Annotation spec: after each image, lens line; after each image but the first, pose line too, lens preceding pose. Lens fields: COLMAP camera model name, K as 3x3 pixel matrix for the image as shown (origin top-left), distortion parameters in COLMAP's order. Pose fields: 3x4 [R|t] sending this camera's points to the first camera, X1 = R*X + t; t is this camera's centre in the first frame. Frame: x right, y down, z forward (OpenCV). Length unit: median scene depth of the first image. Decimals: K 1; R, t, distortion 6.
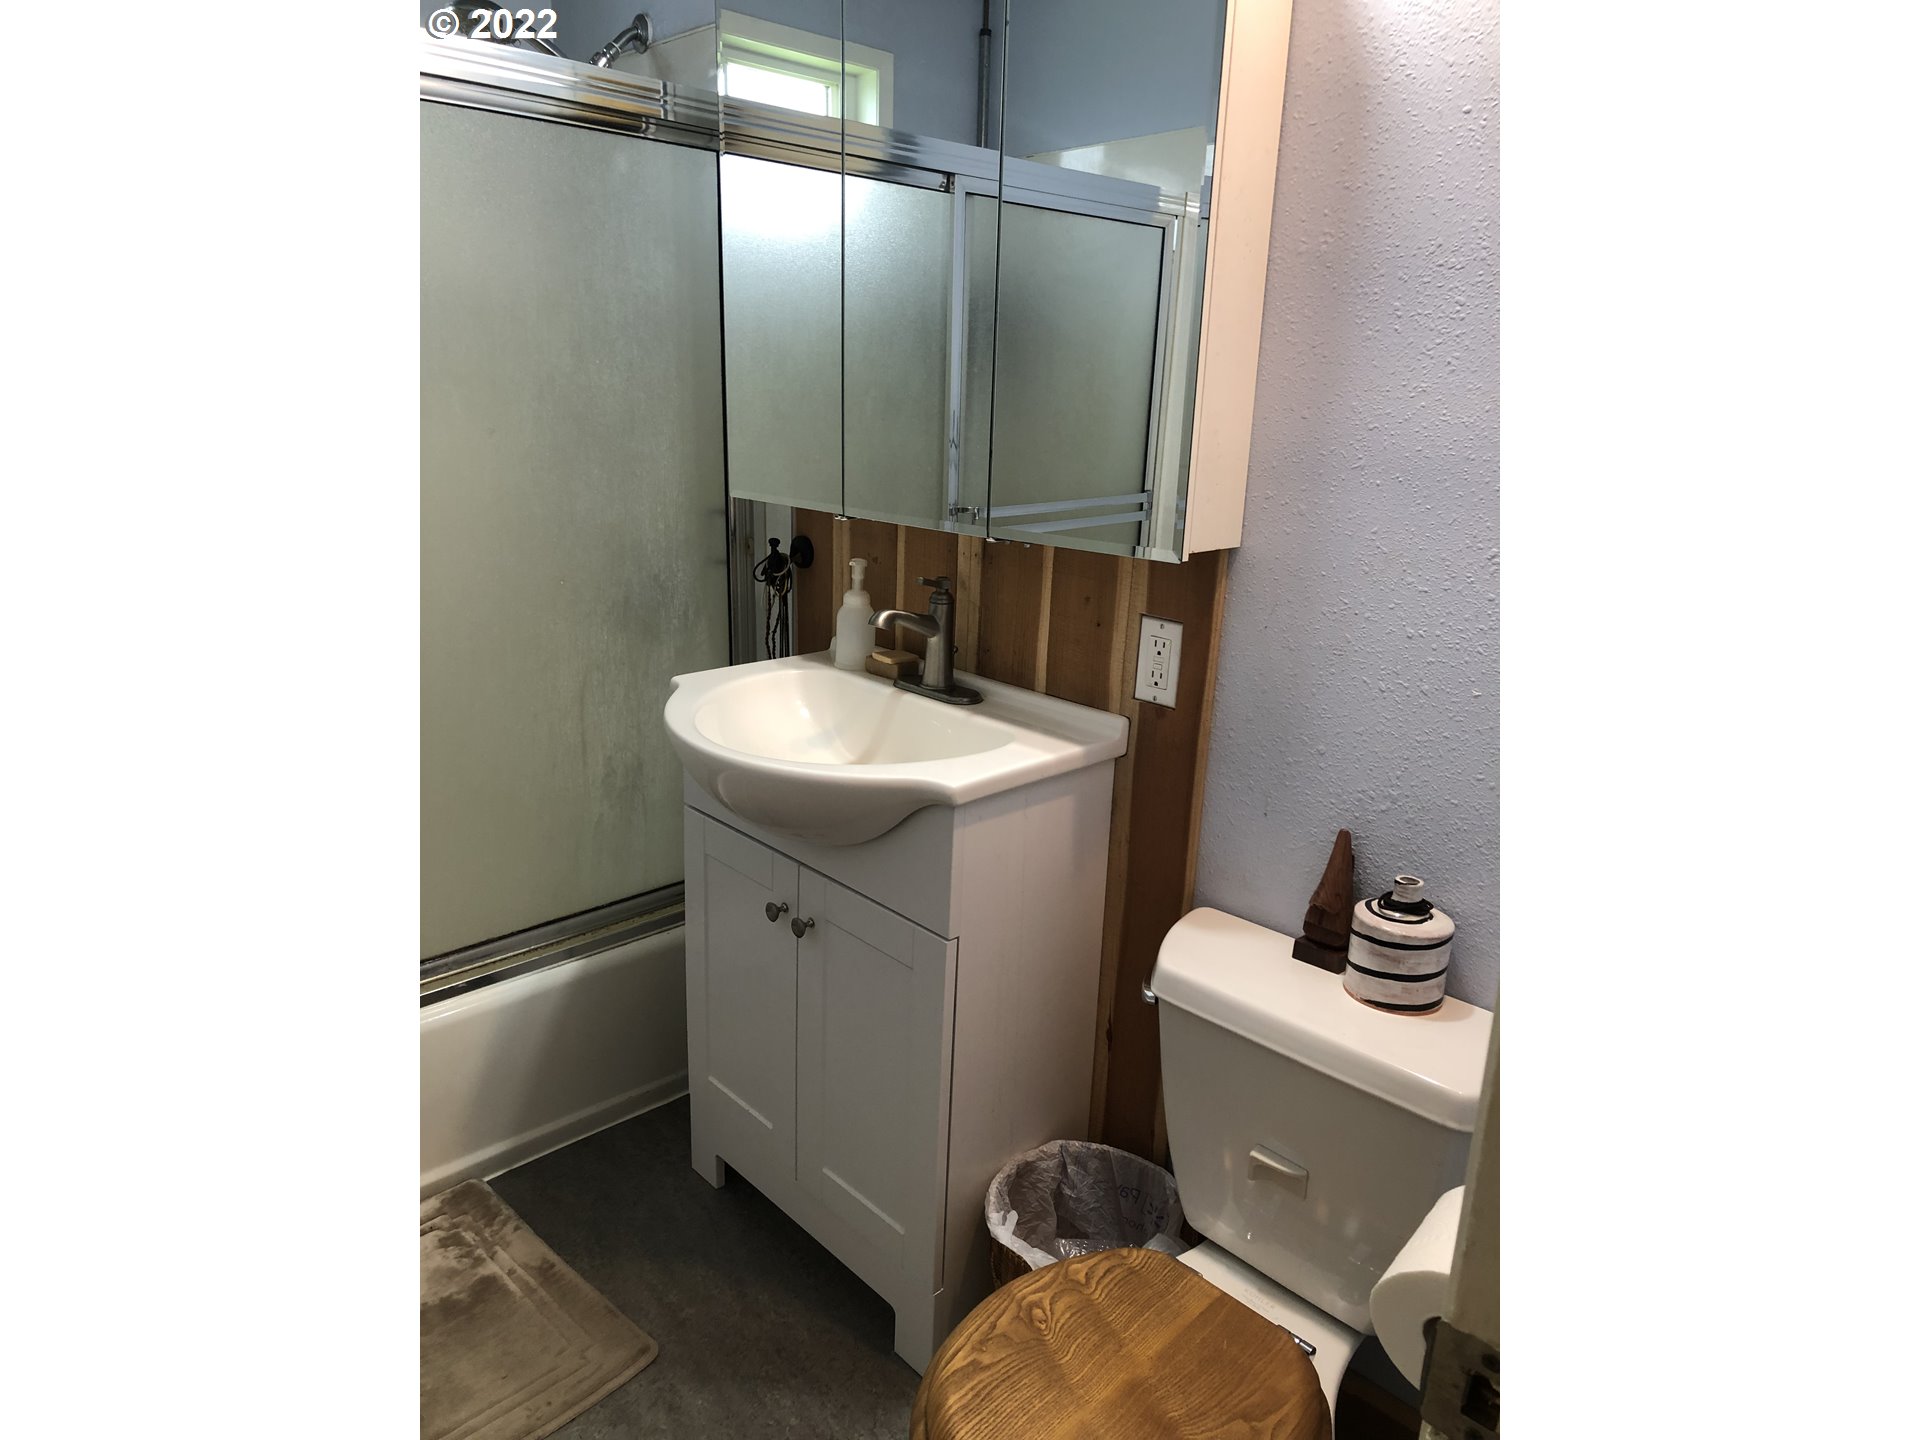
lens RADIAL K [[1189.6, 0, 960.0], [0, 1189.6, 720.0], [0, 0, 1]] dist [0.006313, 0.001054]
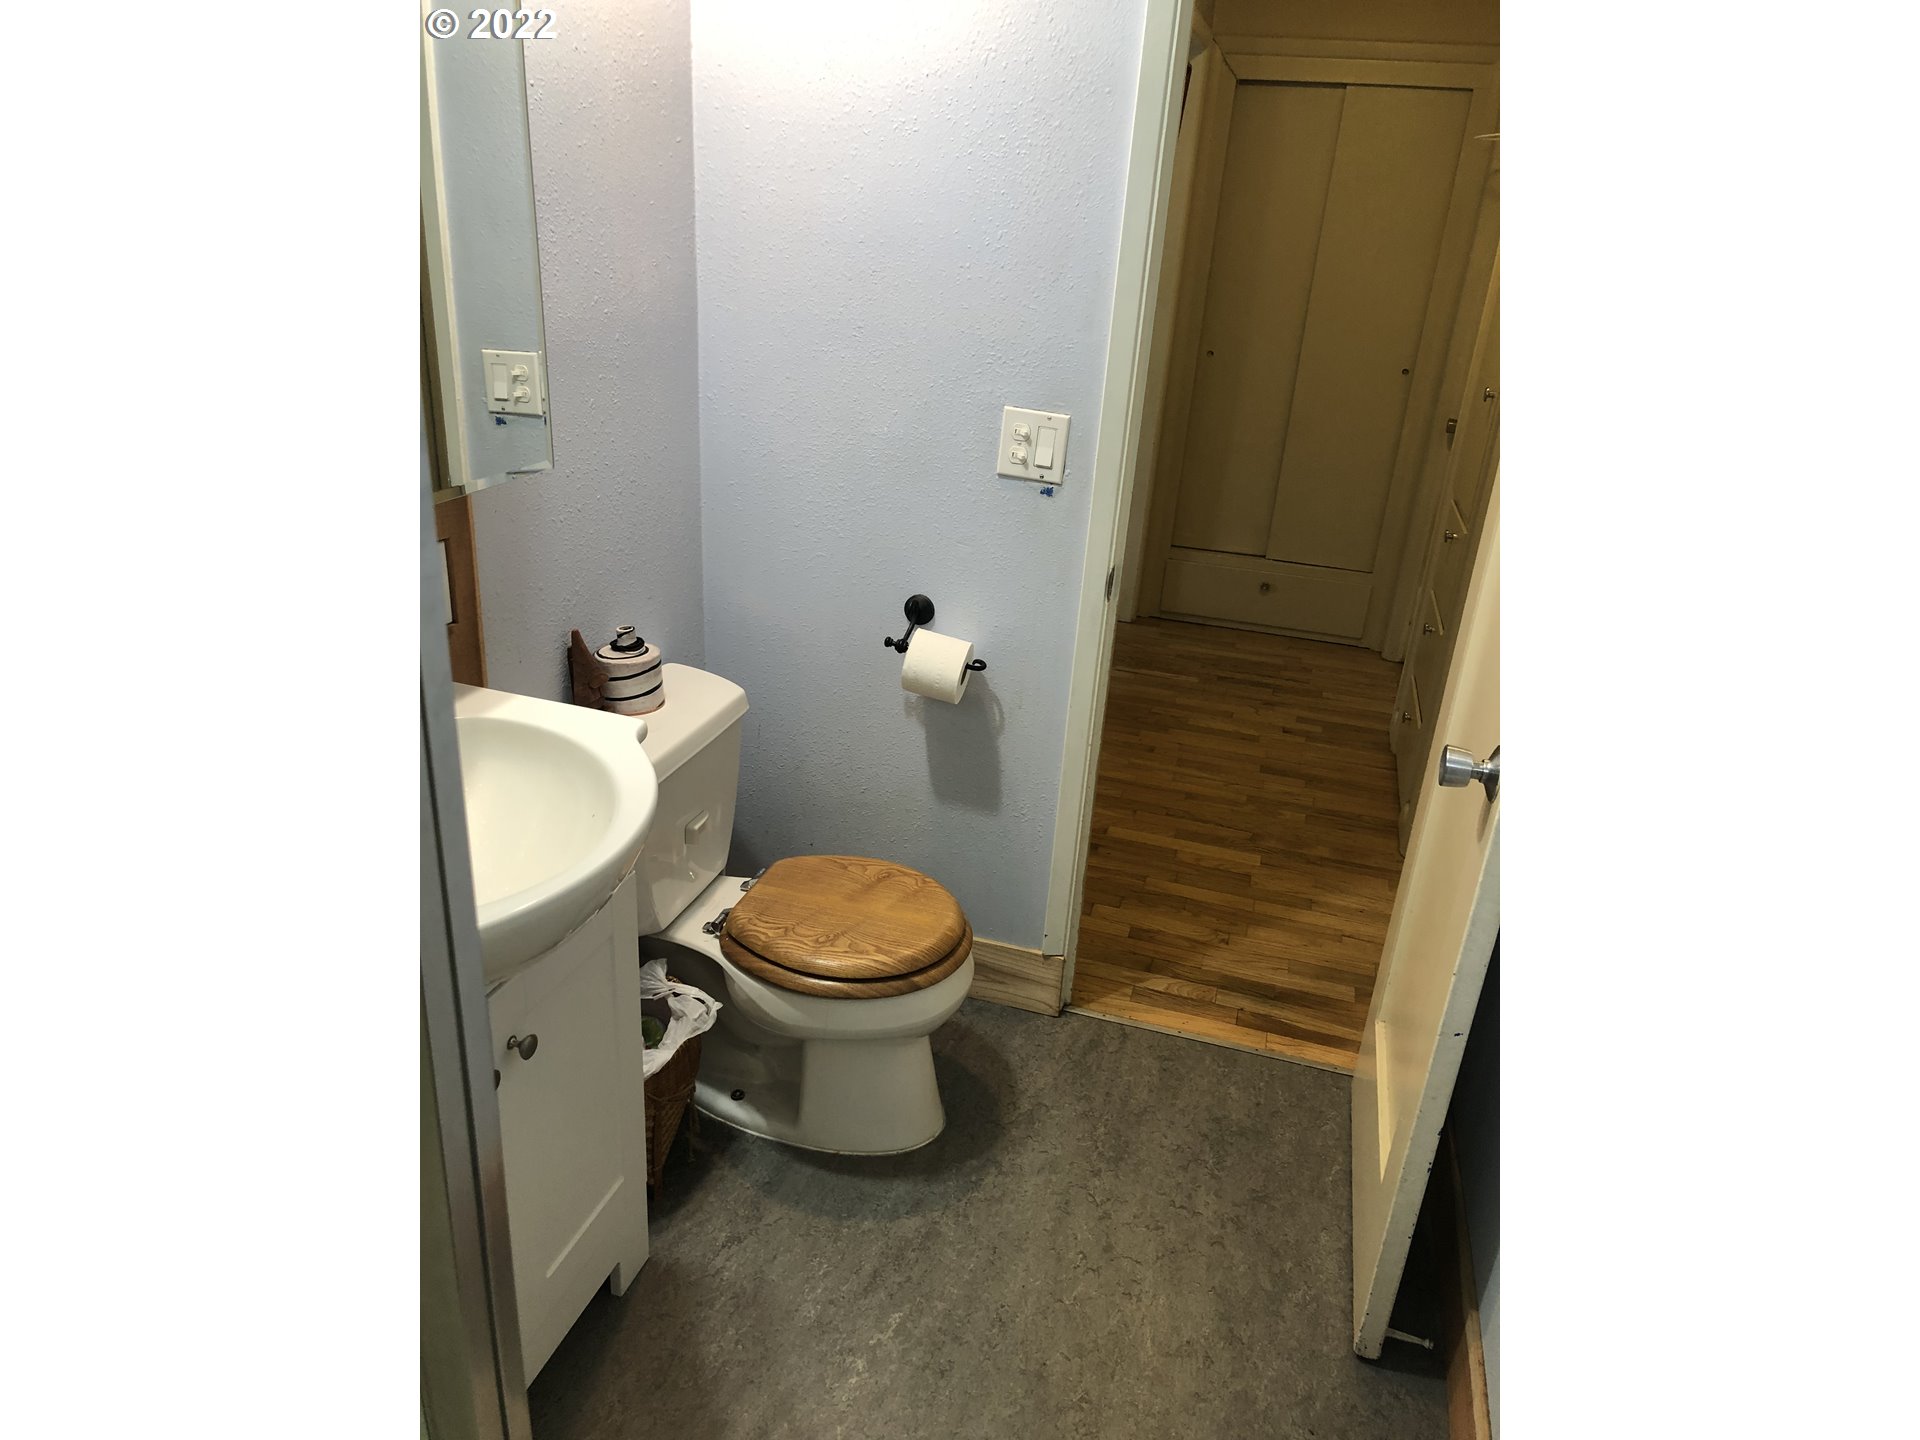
lens RADIAL K [[1189.6, 0, 960.0], [0, 1189.6, 720.0], [0, 0, 1]] dist [0.006313, 0.001054]
pose [[-0.497942, -0.398752, 0.770098, -0.840627], [0.153906, 0.833287, 0.530985, -0.406353], [-0.853444, 0.382922, -0.353558, 0.981371]]
